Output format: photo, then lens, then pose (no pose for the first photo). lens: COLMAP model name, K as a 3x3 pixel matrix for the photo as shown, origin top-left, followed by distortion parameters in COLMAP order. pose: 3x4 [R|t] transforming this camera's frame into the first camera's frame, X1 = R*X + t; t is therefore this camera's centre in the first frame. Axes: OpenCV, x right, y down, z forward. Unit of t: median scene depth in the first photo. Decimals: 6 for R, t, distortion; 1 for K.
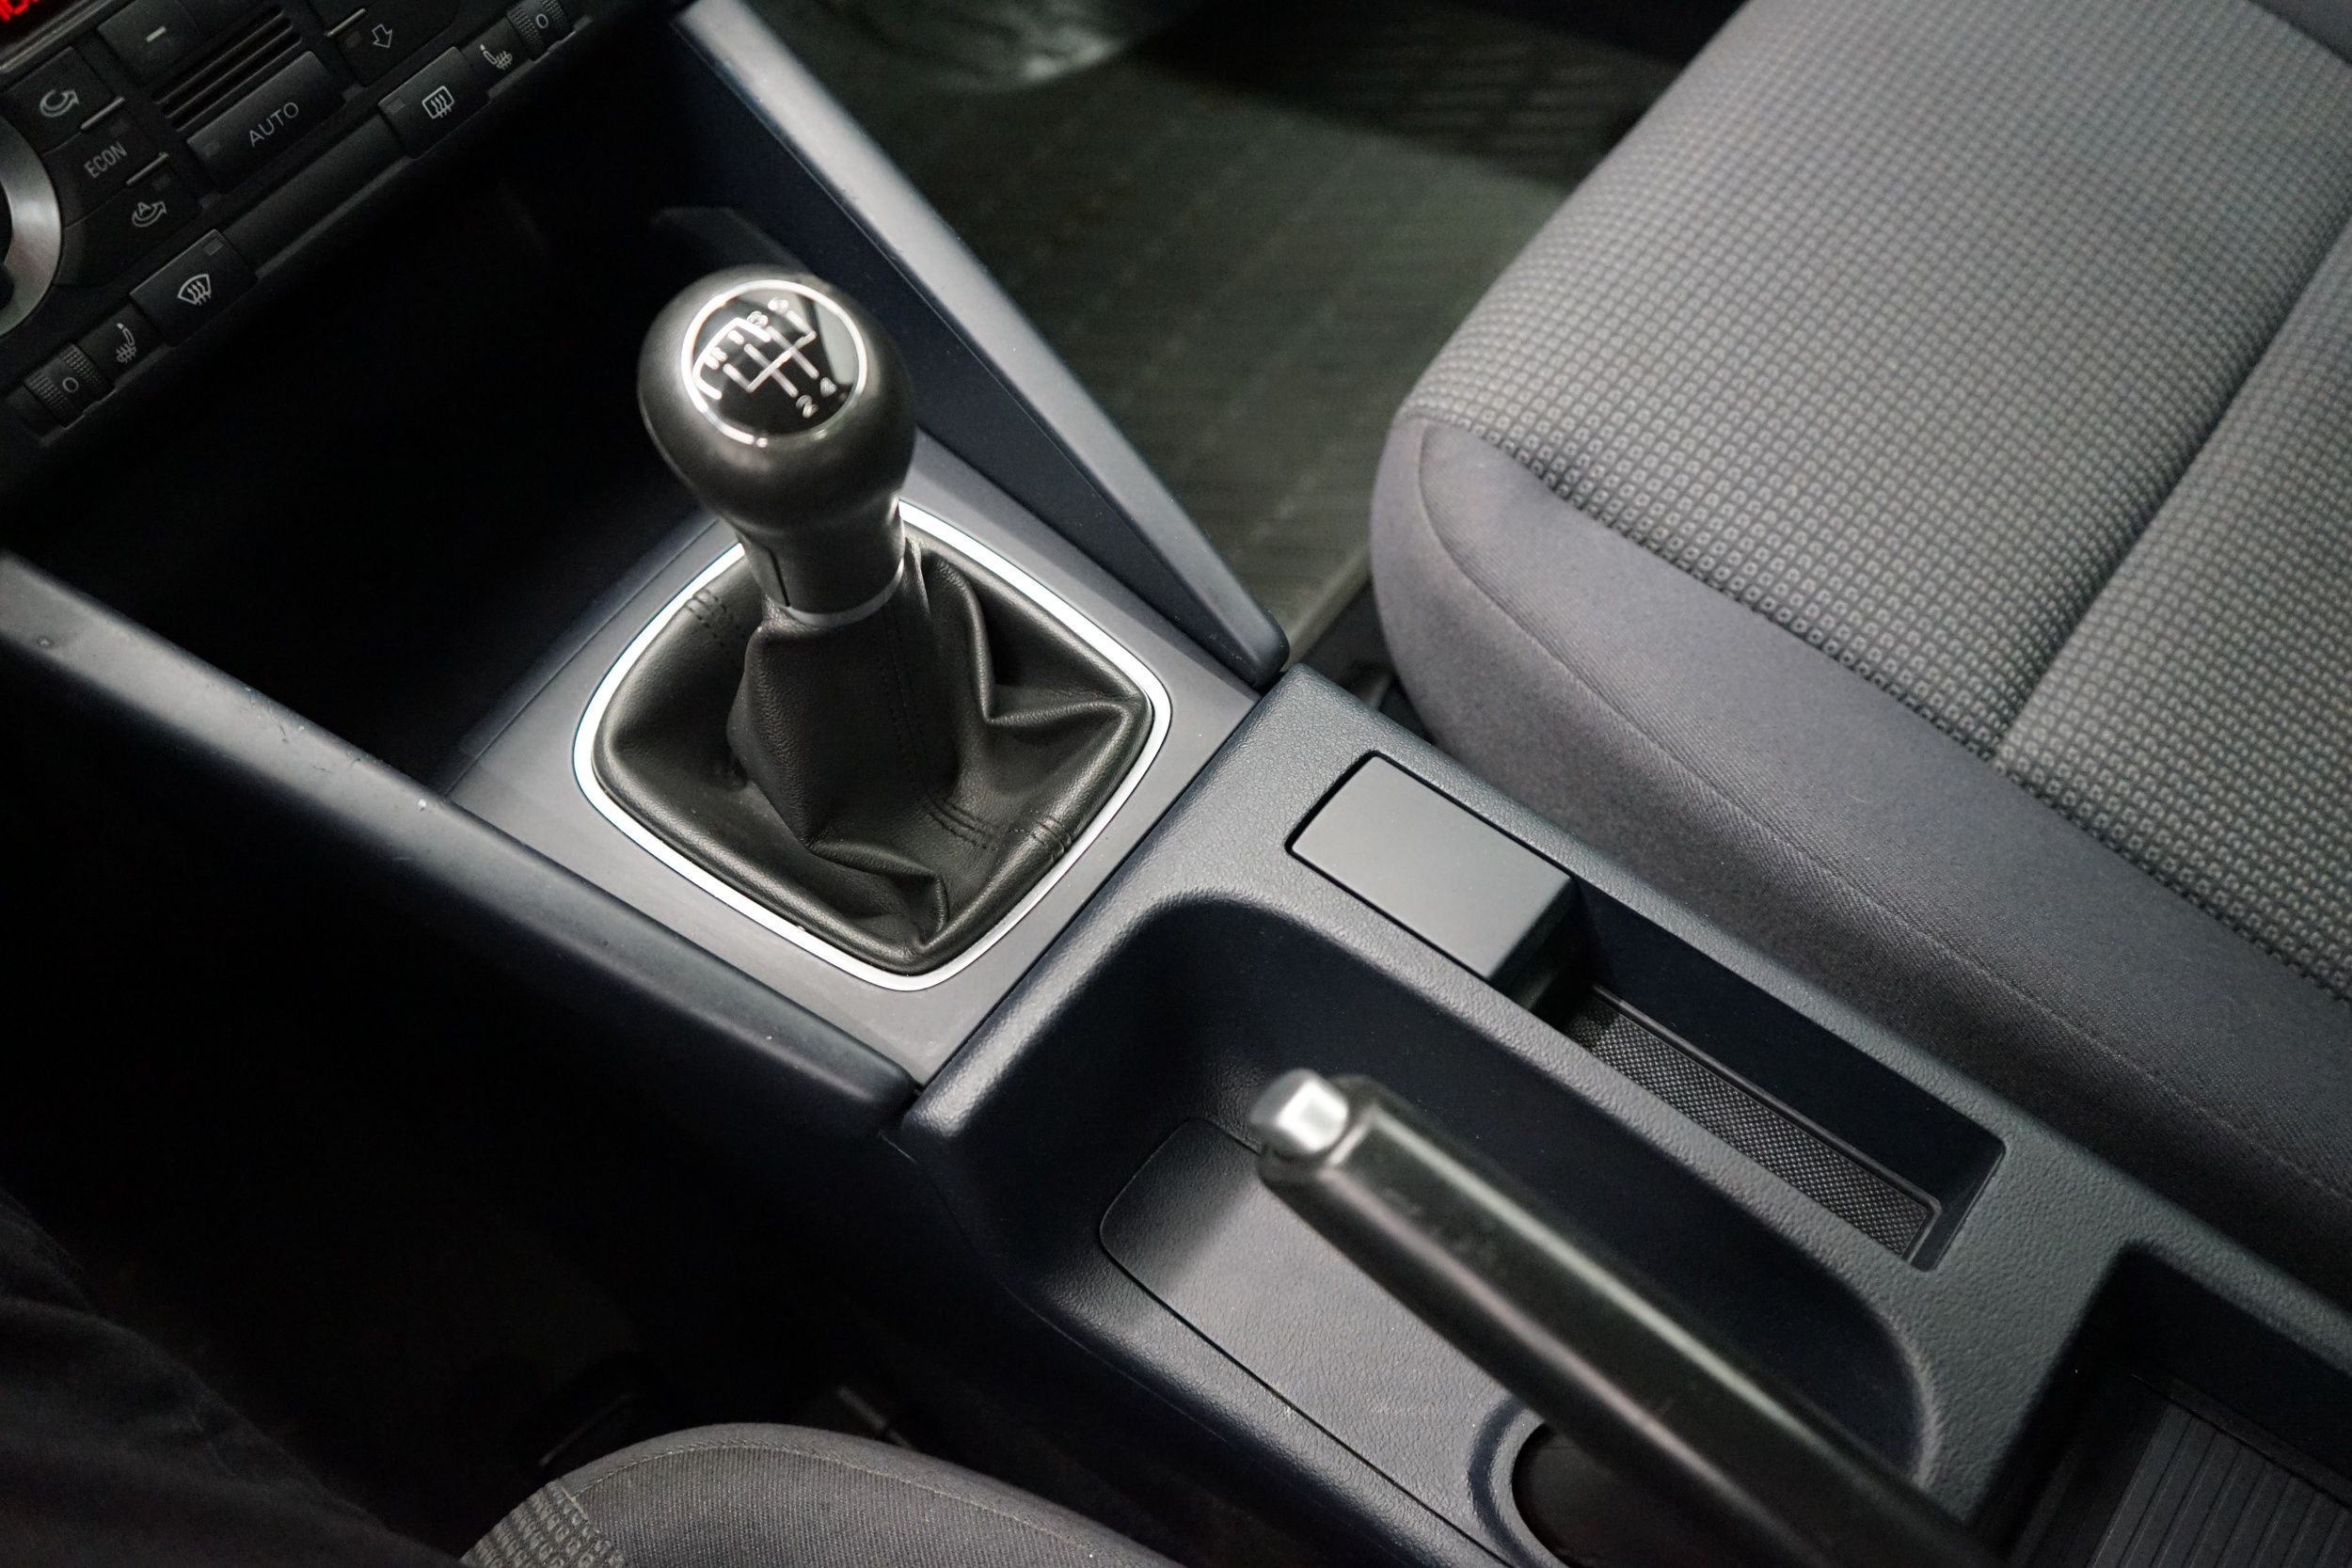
lens RADIAL K [[1888.4, 0, 1176.0], [0, 1888.4, 787.5], [0, 0, 1]] dist [0.008114, -0.010366]
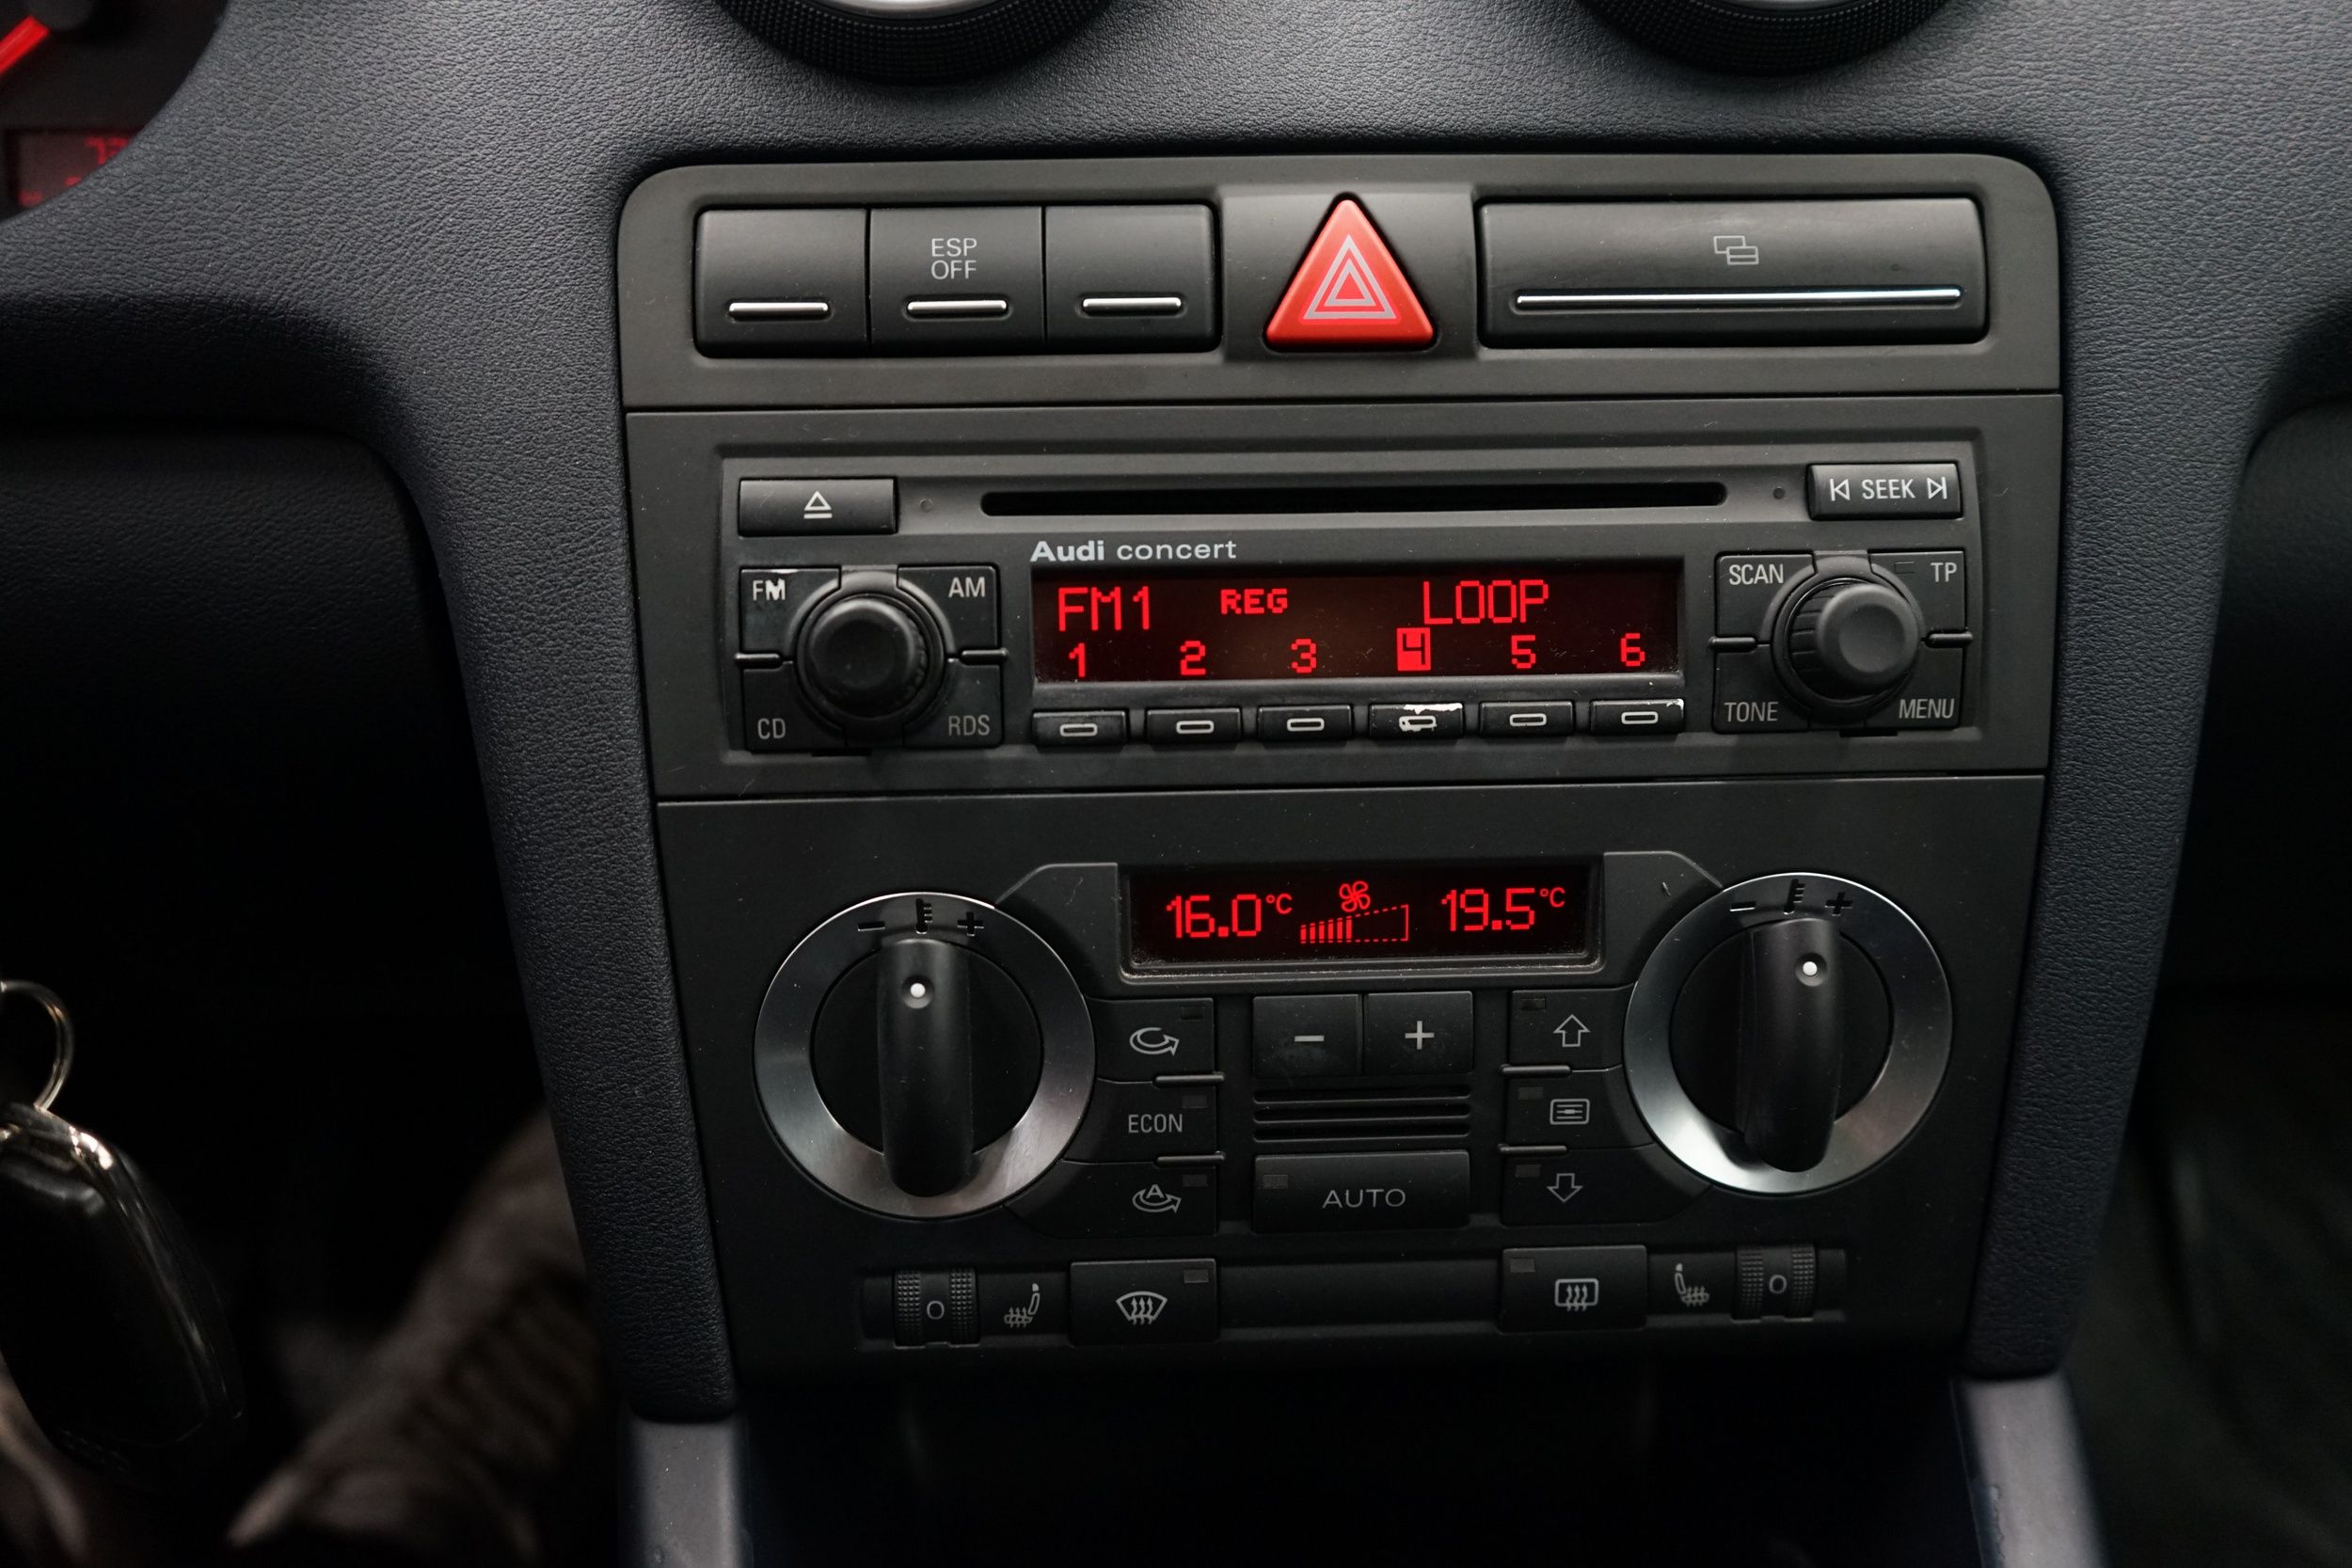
lens RADIAL K [[1888.4, 0, 1172.2], [0, 1888.4, 780.5], [0, 0, 1]] dist [0.008114, -0.010366]
pose [[0.644580, 0.416690, -0.641004, -0.126347], [-0.686633, 0.684238, -0.245669, -0.236731], [0.336232, 0.598488, 0.727159, 0.354086]]
